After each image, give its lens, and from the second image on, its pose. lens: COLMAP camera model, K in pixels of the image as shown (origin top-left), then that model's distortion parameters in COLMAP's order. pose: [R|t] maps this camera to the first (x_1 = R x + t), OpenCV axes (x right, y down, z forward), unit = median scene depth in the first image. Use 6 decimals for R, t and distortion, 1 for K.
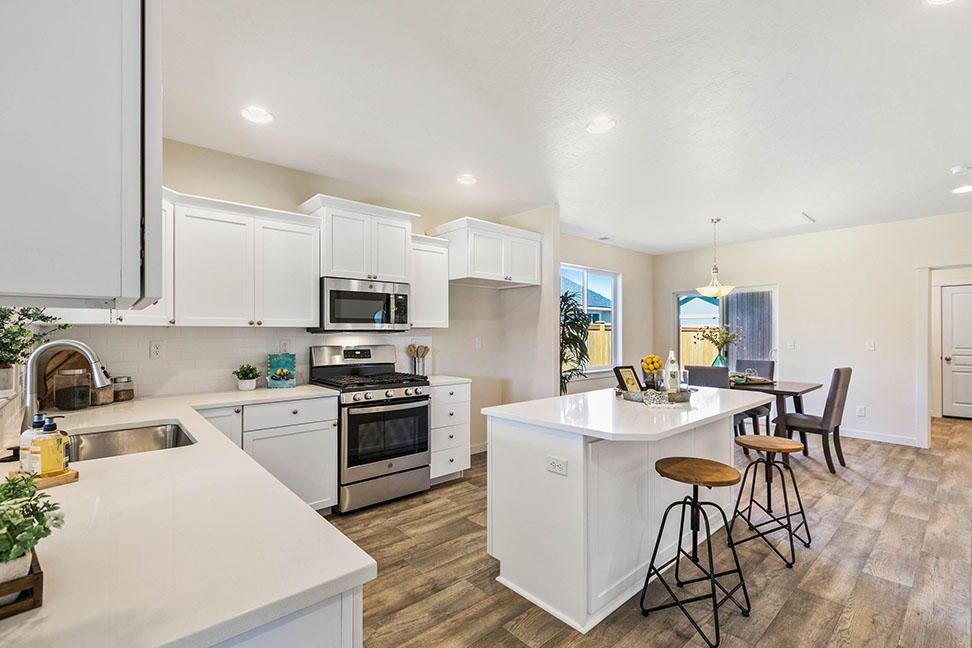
lens RADIAL K [[435.5, 0, 478.7], [0, 435.5, 328.4], [0, 0, 1]] dist [0.003346, 0.000287]
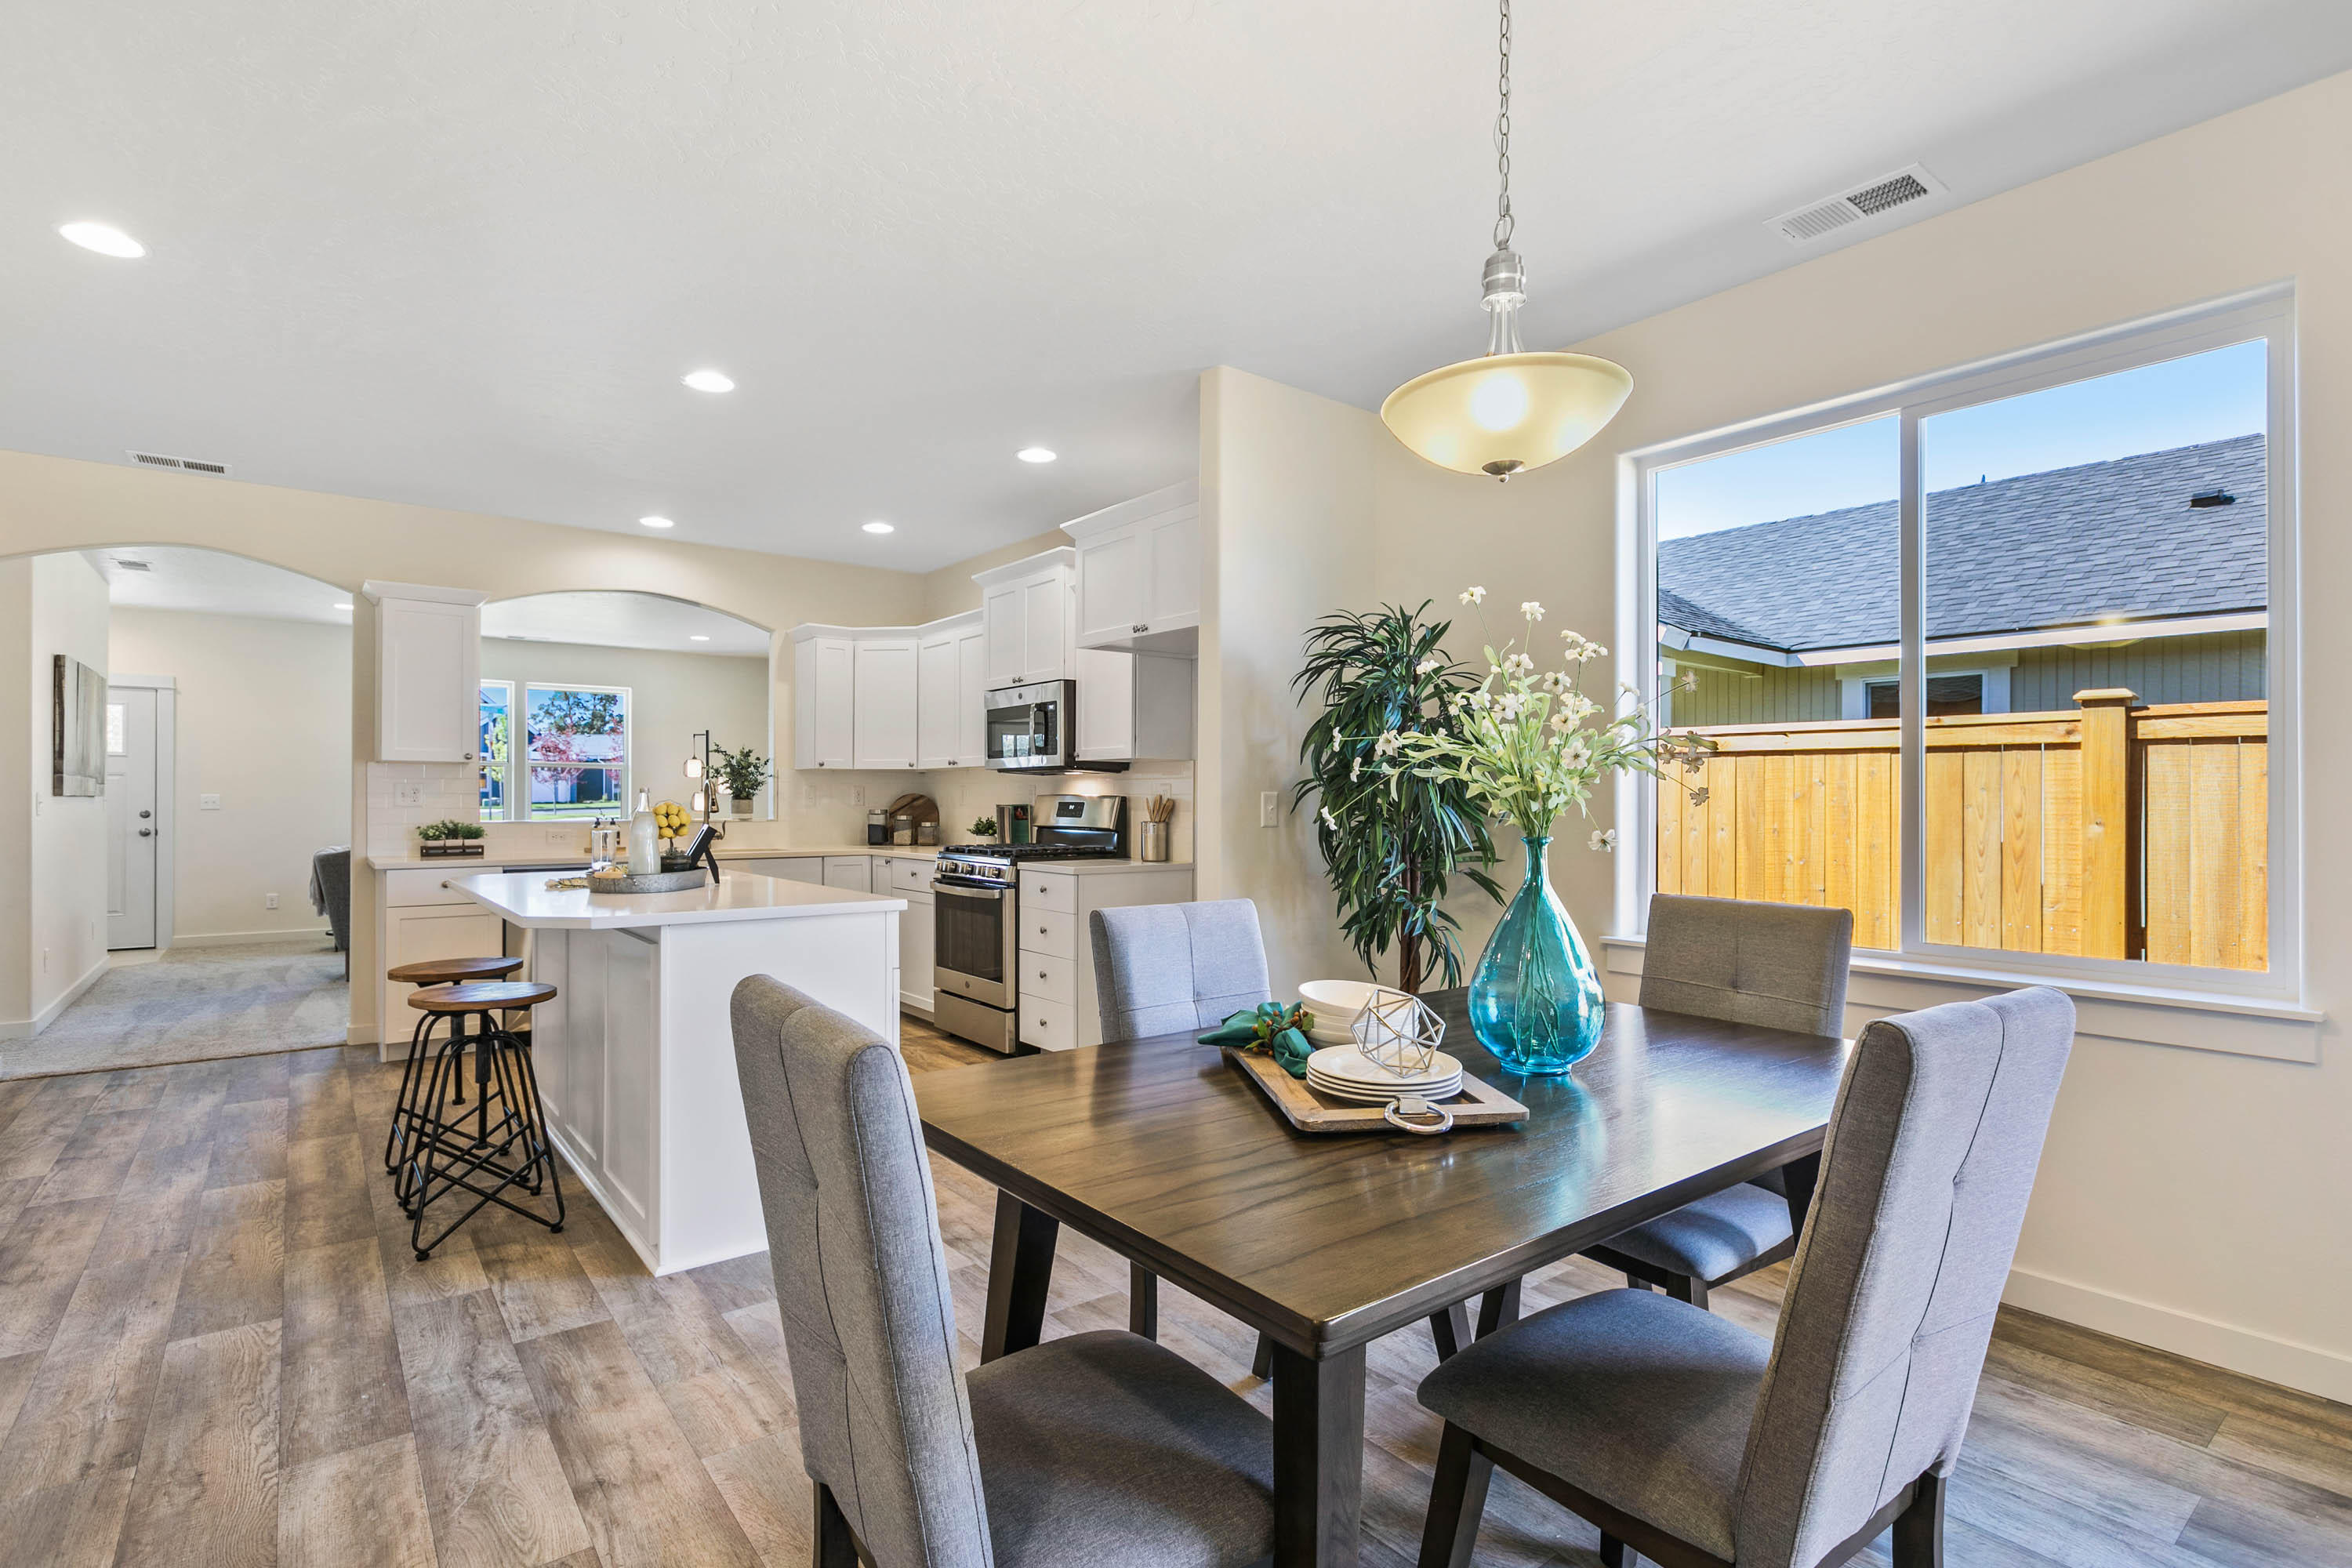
lens RADIAL K [[1143.1, 0, 1166.1], [0, 1143.1, 791.4], [0, 0, 1]] dist [0.008236, -0.002582]
pose [[-0.056643, -0.007645, -0.998365, 1.399558], [0.002482, 0.999967, -0.007798, 0.052403], [0.998391, -0.002920, -0.056622, 1.362018]]
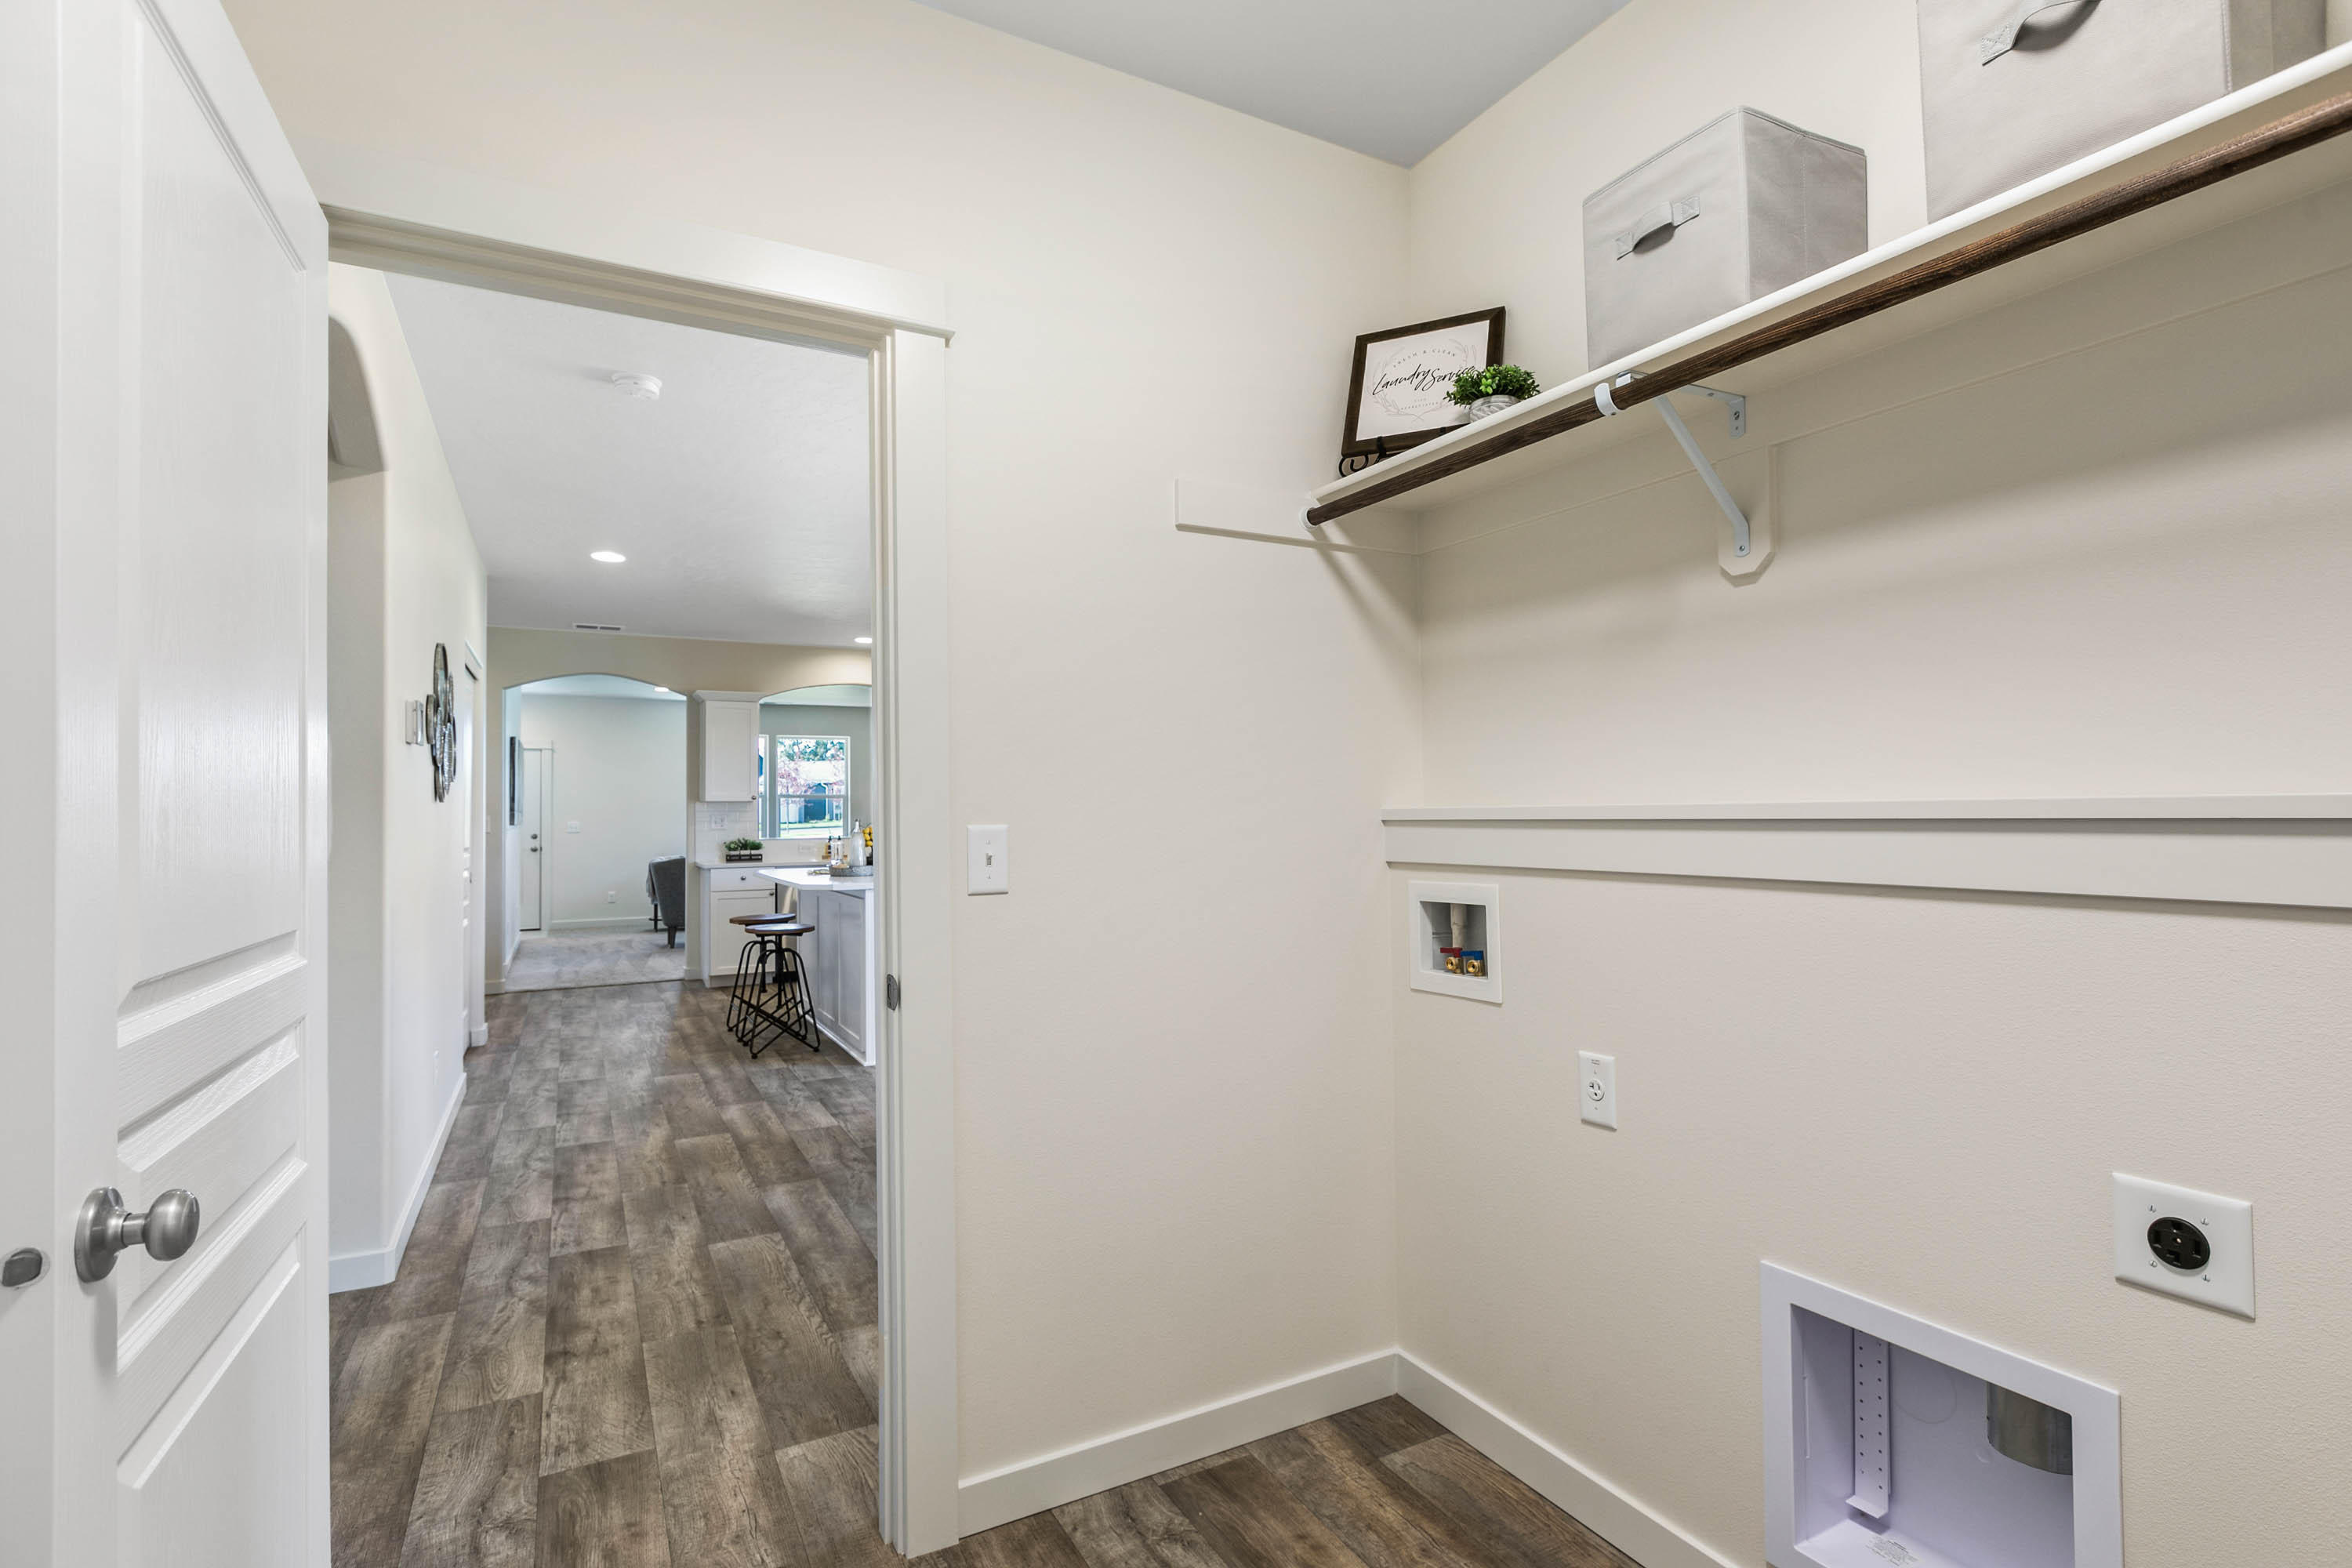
lens RADIAL K [[1143.1, 0, 1169.5], [0, 1143.1, 787.2], [0, 0, 1]] dist [0.008236, -0.002582]
pose [[-0.219862, -0.021415, -0.975296, 2.146582], [0.015154, 0.999563, -0.025364, 0.043552], [0.975413, -0.020356, -0.219441, 1.763823]]
